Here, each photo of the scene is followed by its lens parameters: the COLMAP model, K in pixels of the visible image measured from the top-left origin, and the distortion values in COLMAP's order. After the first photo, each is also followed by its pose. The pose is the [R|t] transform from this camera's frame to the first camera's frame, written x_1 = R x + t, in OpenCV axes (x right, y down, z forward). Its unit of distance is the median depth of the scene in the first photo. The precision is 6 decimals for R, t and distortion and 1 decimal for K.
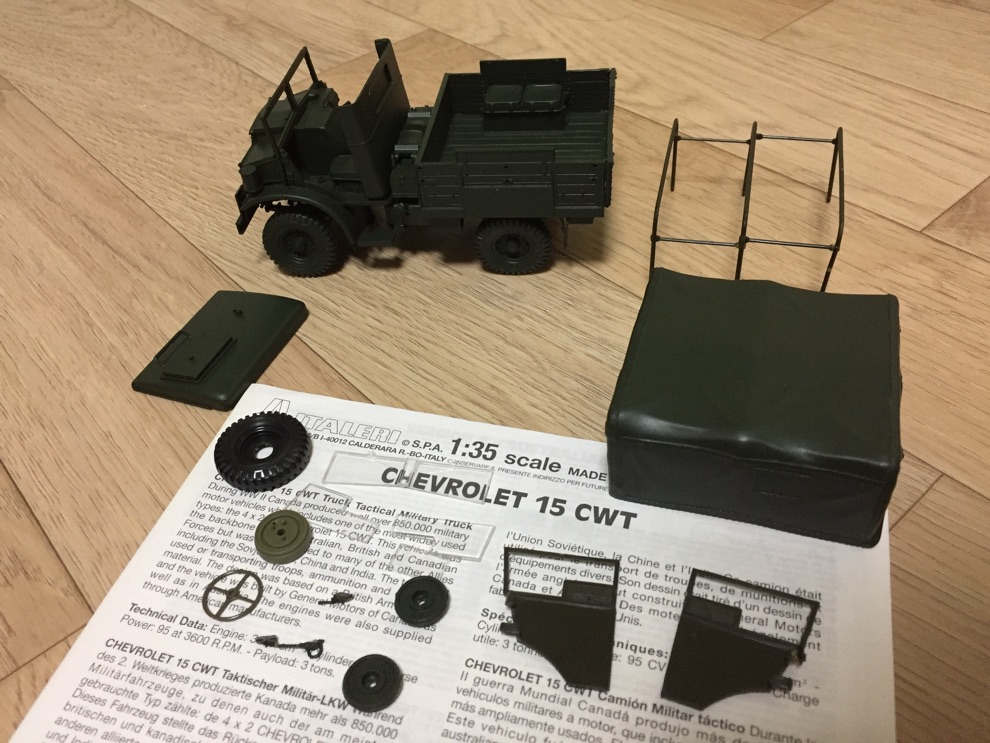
lens RADIAL K [[854.3, 0, 495.0], [0, 854.3, 371.5], [0, 0, 1]] dist [0.083358, -0.132112]
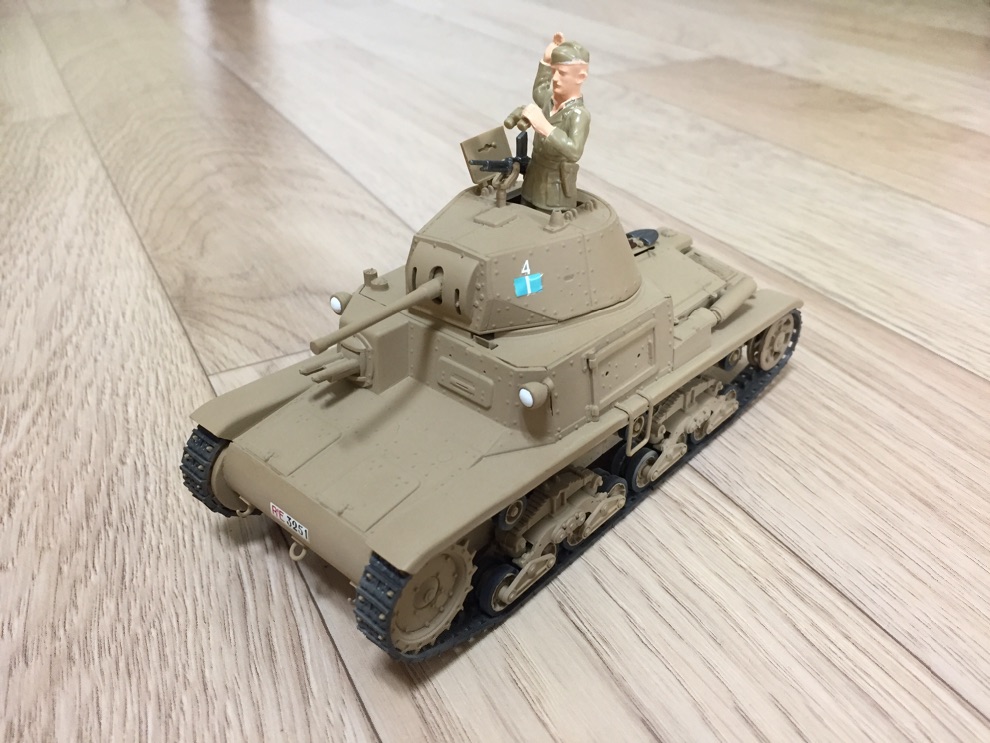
lens RADIAL K [[866.6, 0, 490.1], [0, 866.6, 371.5], [0, 0, 1]] dist [0.075441, -0.148392]
pose [[0.972023, 0.172758, -0.159139, -0.147106], [-0.199950, 0.964109, -0.174683, 0.373520], [0.123249, 0.201615, 0.971679, -0.152648]]
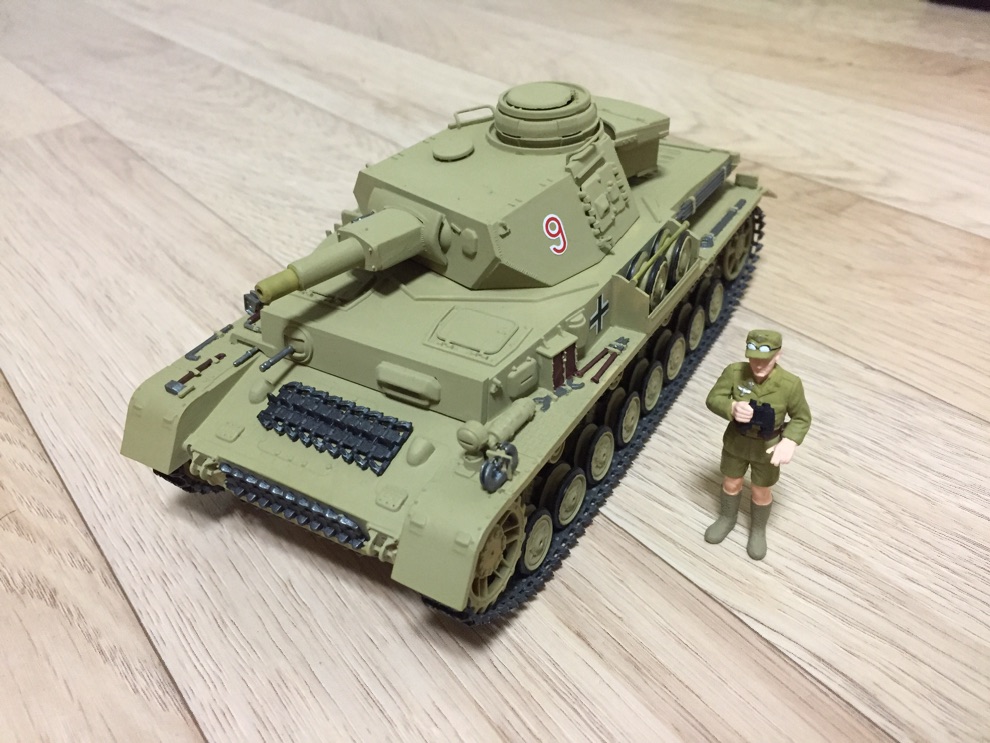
lens RADIAL K [[854.3, 0, 495.0], [0, 854.3, 371.5], [0, 0, 1]] dist [0.083358, -0.132112]
pose [[0.998159, 0.051253, -0.032434, -0.193545], [-0.055501, 0.987491, -0.147587, -0.002924], [0.024464, 0.149116, 0.988517, 0.206412]]
